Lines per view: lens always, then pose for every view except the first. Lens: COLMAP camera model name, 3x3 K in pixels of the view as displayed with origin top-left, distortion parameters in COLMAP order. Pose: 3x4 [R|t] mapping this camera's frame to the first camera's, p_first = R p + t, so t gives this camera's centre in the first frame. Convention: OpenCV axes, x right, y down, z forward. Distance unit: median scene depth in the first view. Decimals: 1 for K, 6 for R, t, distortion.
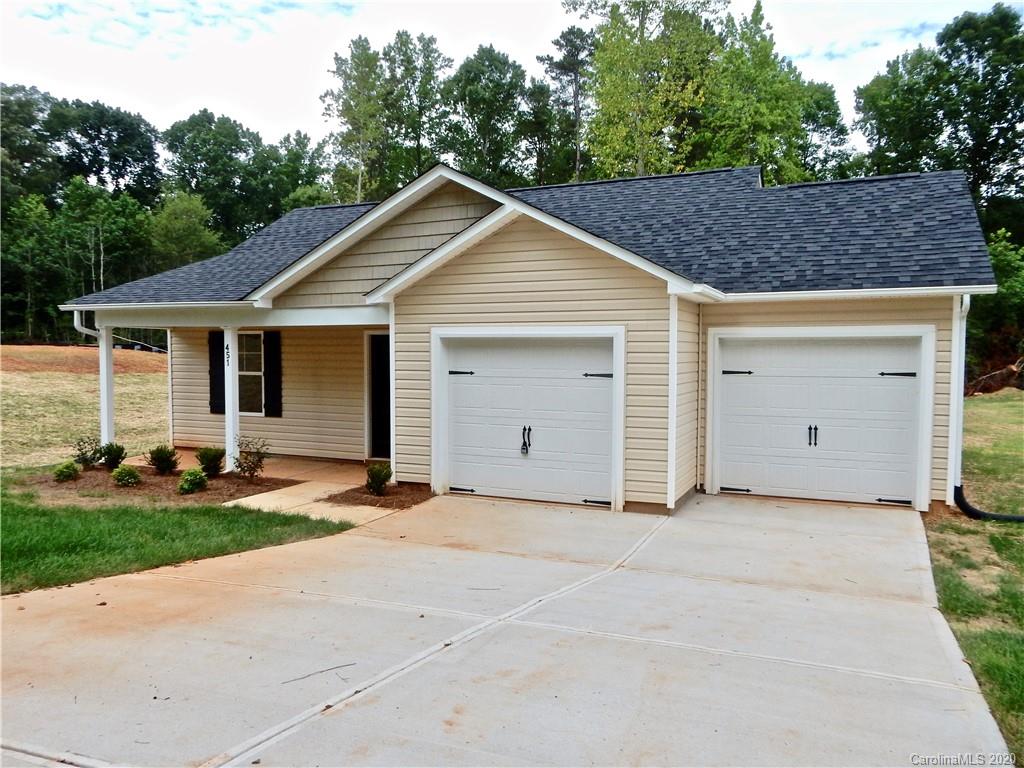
lens RADIAL K [[756.0, 0, 512.0], [0, 756.0, 384.0], [0, 0, 1]] dist [-0.008638, 0.001003]
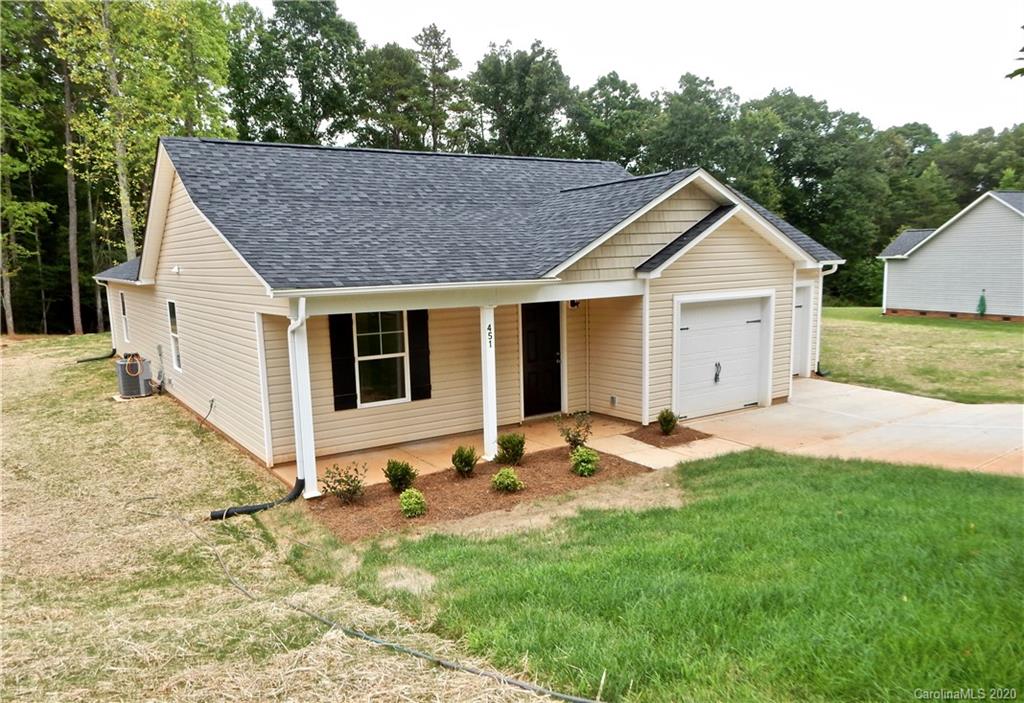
lens RADIAL K [[761.2, 0, 512.0], [0, 761.2, 351.5], [0, 0, 1]] dist [0.000701, 0.000219]
pose [[0.540088, -0.122505, 0.832645, -1.325028], [0.068939, 0.992464, 0.101302, -0.129920], [-0.838781, 0.002689, 0.544463, 0.530588]]
